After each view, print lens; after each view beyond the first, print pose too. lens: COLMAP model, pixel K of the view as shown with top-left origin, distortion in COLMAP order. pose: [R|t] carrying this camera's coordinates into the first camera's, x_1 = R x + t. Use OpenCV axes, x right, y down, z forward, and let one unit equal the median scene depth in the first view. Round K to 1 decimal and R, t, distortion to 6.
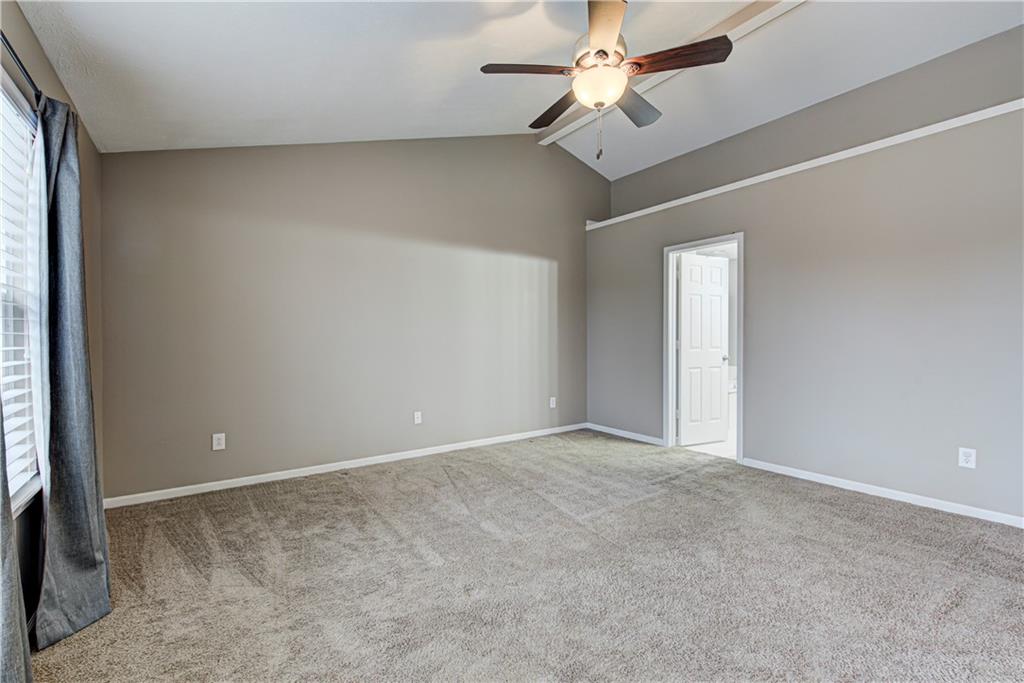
lens RADIAL K [[453.5, 0, 512.0], [0, 453.5, 341.5], [0, 0, 1]] dist [0.025192, -0.000271]
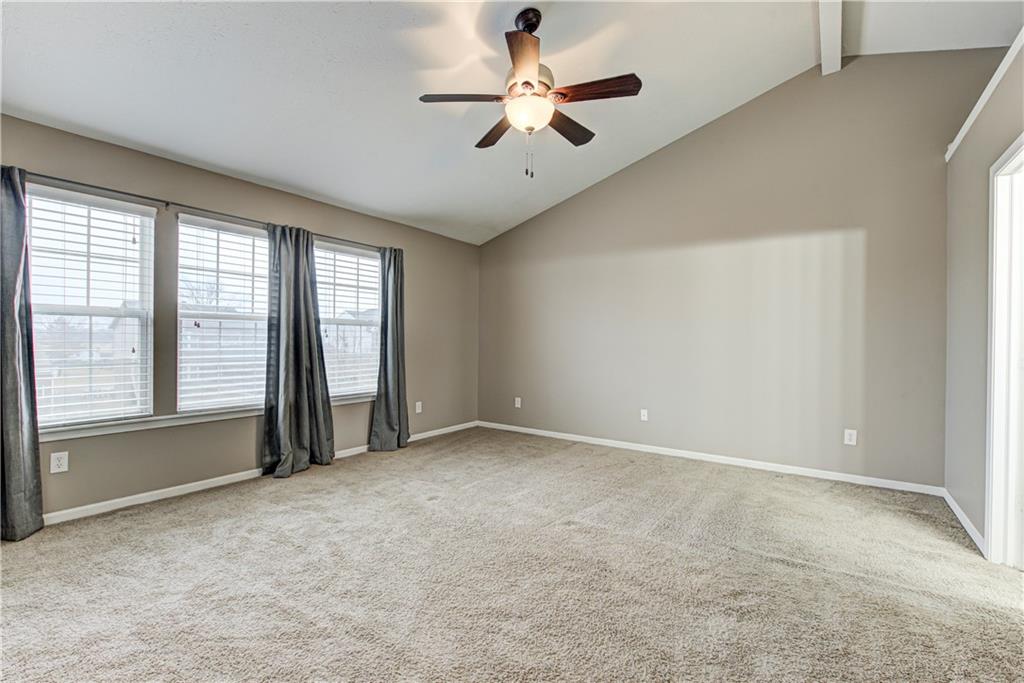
lens RADIAL K [[453.5, 0, 512.0], [0, 453.5, 341.5], [0, 0, 1]] dist [0.025192, -0.000271]
pose [[0.316064, 0.010424, -0.948681, 0.917117], [-0.013021, 0.999893, 0.006648, -0.013569], [0.948648, 0.010252, 0.316166, 0.455588]]
